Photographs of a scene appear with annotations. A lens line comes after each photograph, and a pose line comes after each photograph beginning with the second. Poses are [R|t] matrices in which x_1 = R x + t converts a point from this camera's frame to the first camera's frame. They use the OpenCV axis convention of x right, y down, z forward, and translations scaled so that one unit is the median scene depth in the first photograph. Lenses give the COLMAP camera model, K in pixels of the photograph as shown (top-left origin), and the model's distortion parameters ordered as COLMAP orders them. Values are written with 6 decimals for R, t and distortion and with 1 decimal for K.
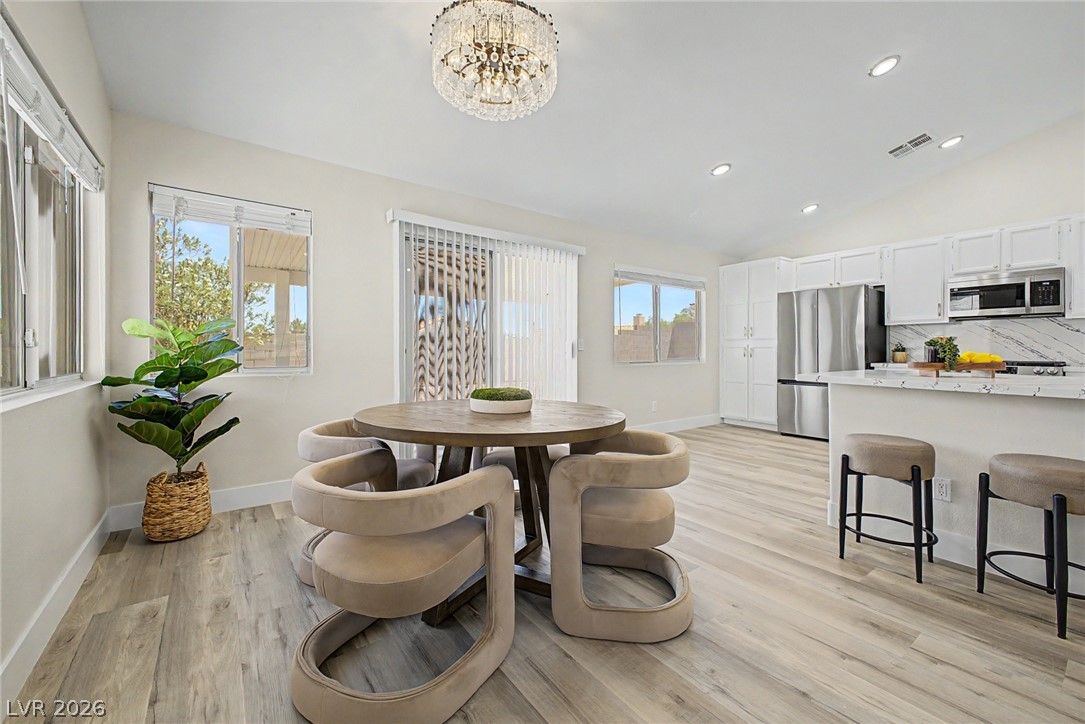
lens RADIAL K [[436.9, 0, 540.9], [0, 436.9, 349.9], [0, 0, 1]] dist [0.009574, 0.000018]
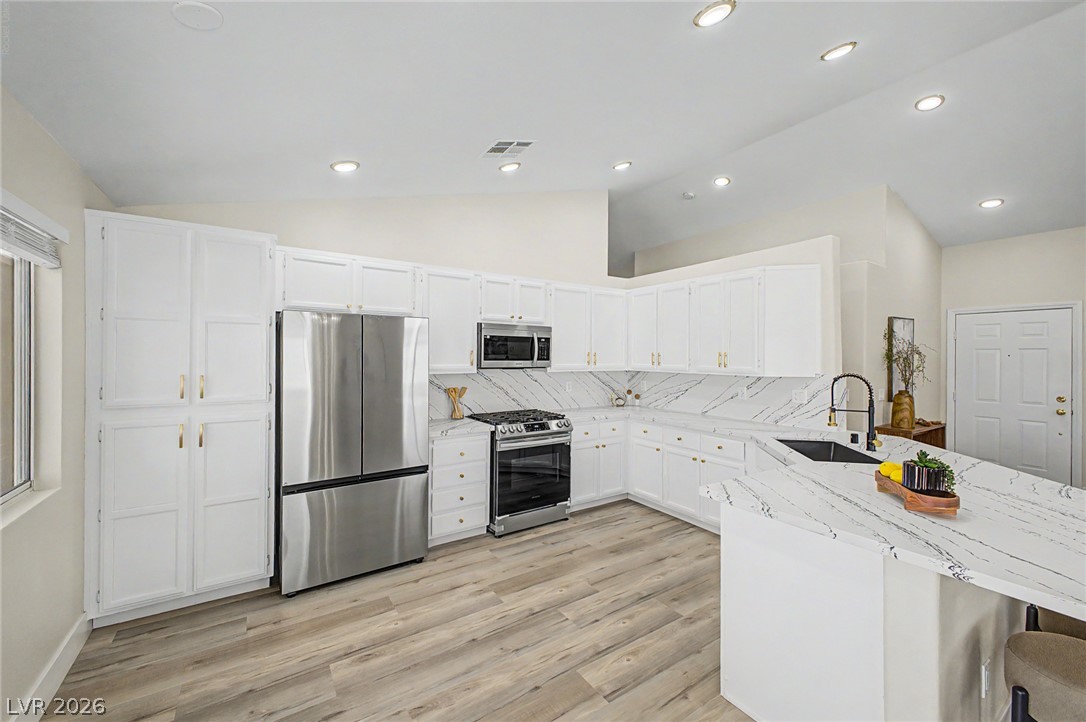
lens RADIAL K [[428.5, 0, 540.8], [0, 428.5, 357.4], [0, 0, 1]] dist [0.021397, -0.007219]
pose [[0.053556, -0.001282, 0.998564, 0.084016], [-0.007088, 0.999973, 0.001664, -0.088306], [-0.998540, -0.007167, 0.053546, 0.768280]]
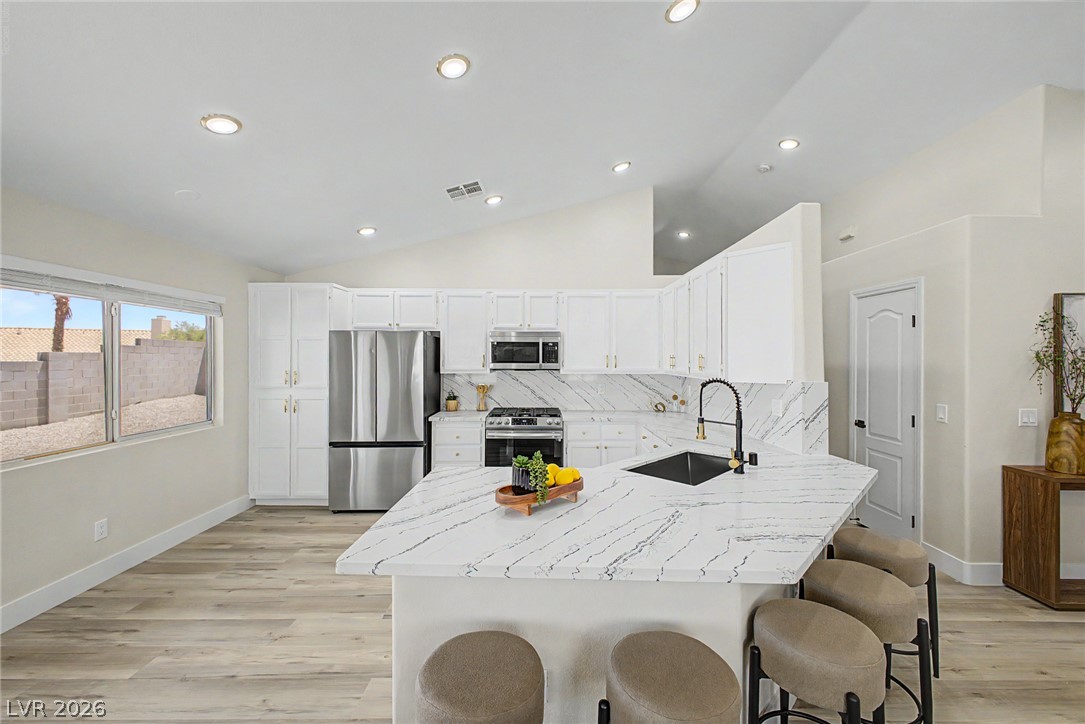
lens RADIAL K [[428.2, 0, 540.3], [0, 428.2, 358.4], [0, 0, 1]] dist [0.021397, -0.007219]
pose [[0.601320, 0.003459, 0.799001, 0.174534], [-0.003586, 0.999992, -0.001630, -0.089233], [-0.799000, -0.001885, 0.601328, 0.273004]]
